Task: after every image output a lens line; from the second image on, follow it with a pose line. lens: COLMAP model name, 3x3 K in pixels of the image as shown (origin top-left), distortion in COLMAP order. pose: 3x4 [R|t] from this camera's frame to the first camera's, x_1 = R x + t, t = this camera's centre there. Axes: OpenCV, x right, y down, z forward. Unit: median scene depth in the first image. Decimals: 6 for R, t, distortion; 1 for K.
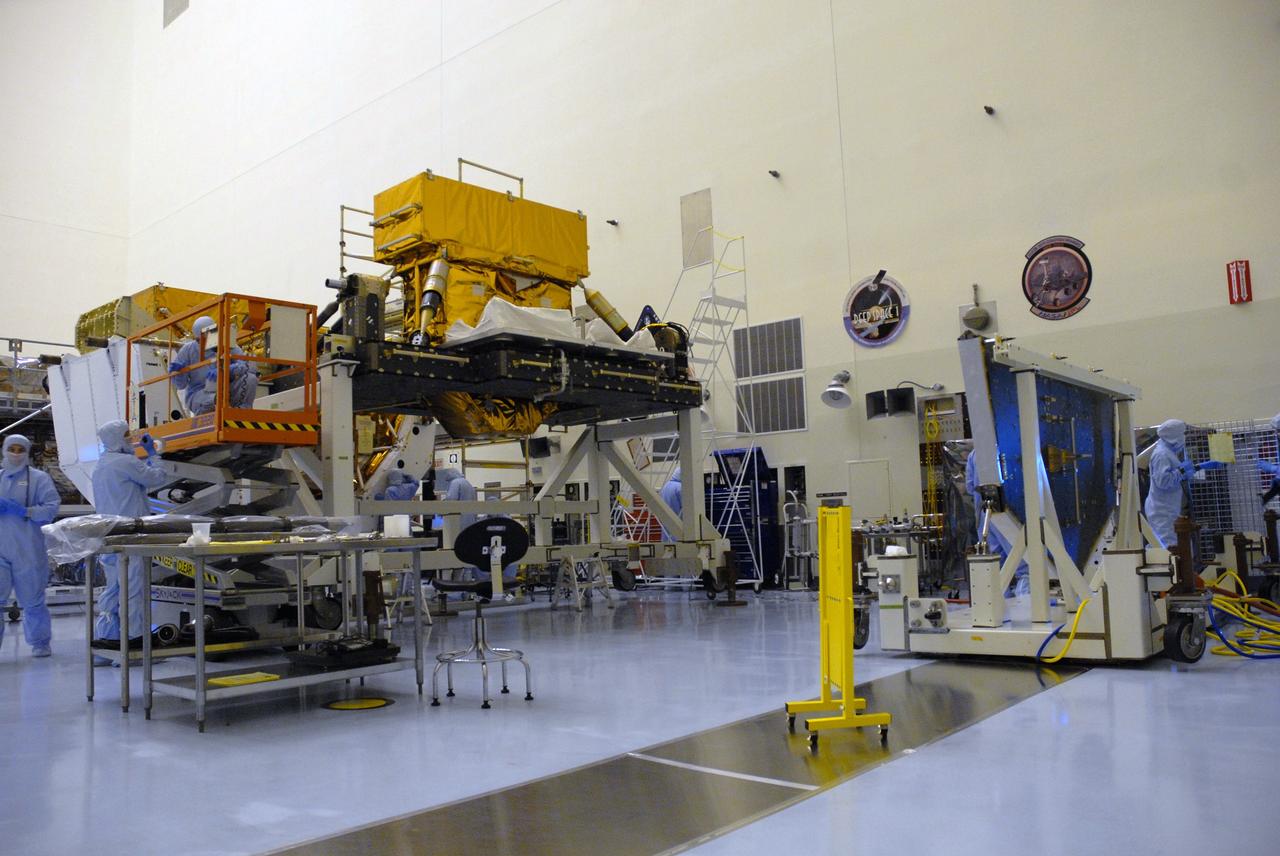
lens RADIAL K [[991.3, 0, 640.0], [0, 991.3, 428.0], [0, 0, 1]] dist [-0.152346, 0.102265]
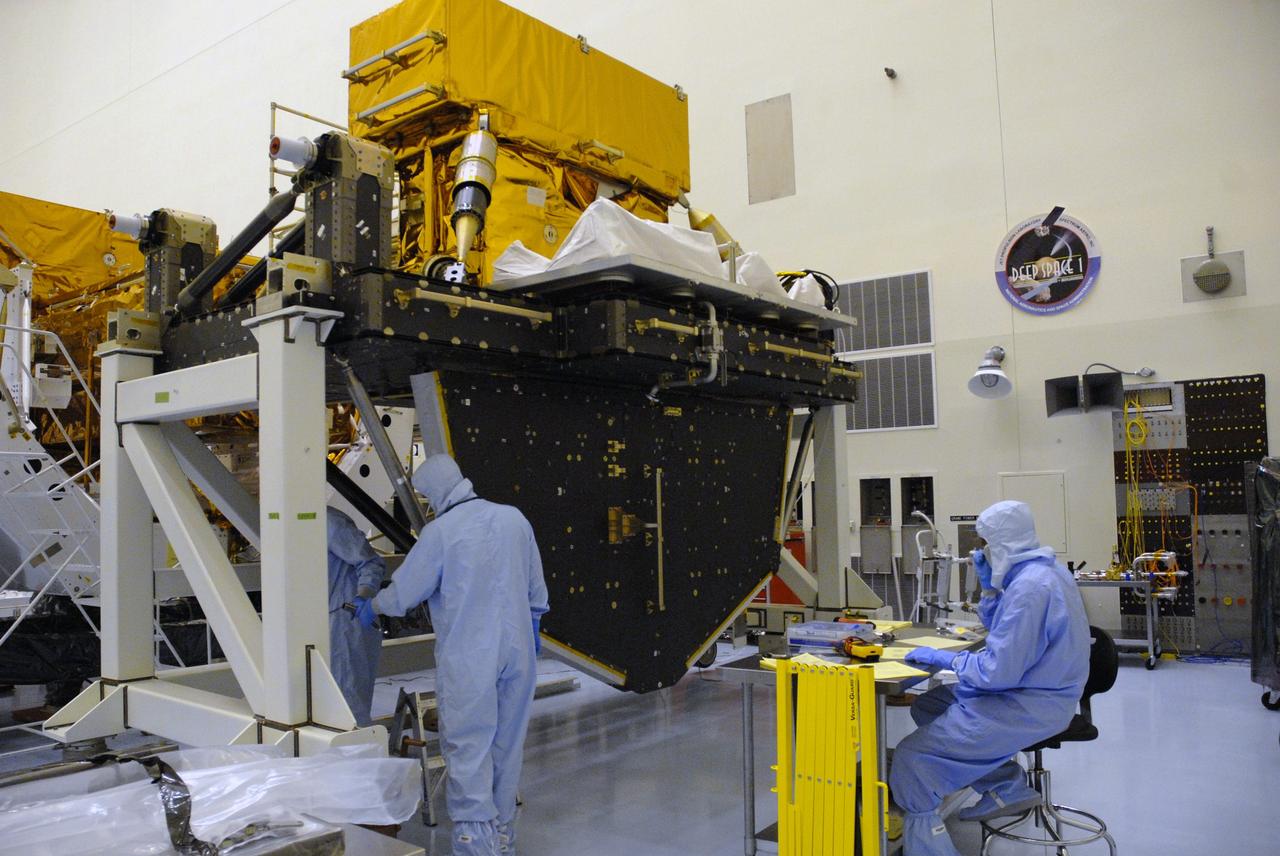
lens RADIAL K [[973.2, 0, 640.0], [0, 973.2, 428.0], [0, 0, 1]] dist [-0.043341, 0.002465]
pose [[0.997121, 0.017060, 0.073877, -0.139891], [-0.019814, 0.999129, 0.036716, -0.025308], [-0.073186, -0.038074, 0.996591, 0.410417]]
